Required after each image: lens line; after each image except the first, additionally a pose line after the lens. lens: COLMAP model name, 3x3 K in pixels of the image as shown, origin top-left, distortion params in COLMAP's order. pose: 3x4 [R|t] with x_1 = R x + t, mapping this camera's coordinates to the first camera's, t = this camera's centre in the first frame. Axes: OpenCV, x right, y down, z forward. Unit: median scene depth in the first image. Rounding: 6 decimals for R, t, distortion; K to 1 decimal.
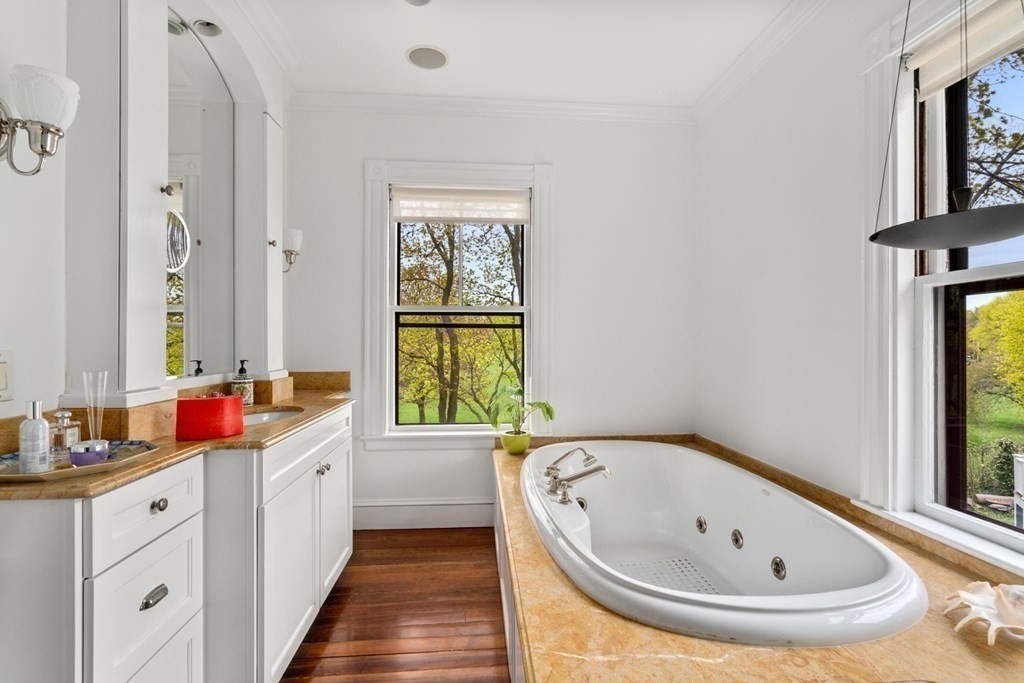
lens RADIAL K [[574.4, 0, 519.7], [0, 574.4, 338.2], [0, 0, 1]] dist [-0.001005, 0.000686]
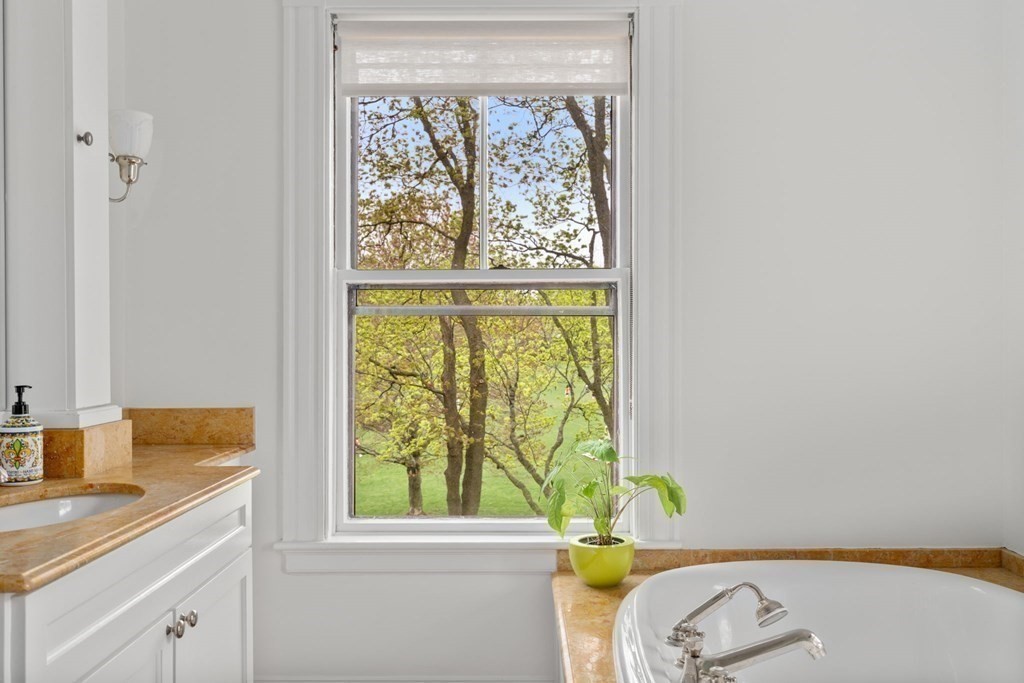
lens RADIAL K [[574.4, 0, 519.7], [0, 574.4, 338.2], [0, 0, 1]] dist [-0.001005, 0.000686]
pose [[0.993417, -0.003417, -0.114501, -0.017819], [0.003934, 0.999983, 0.004284, -0.001136], [0.114484, -0.004707, 0.993414, 0.503220]]
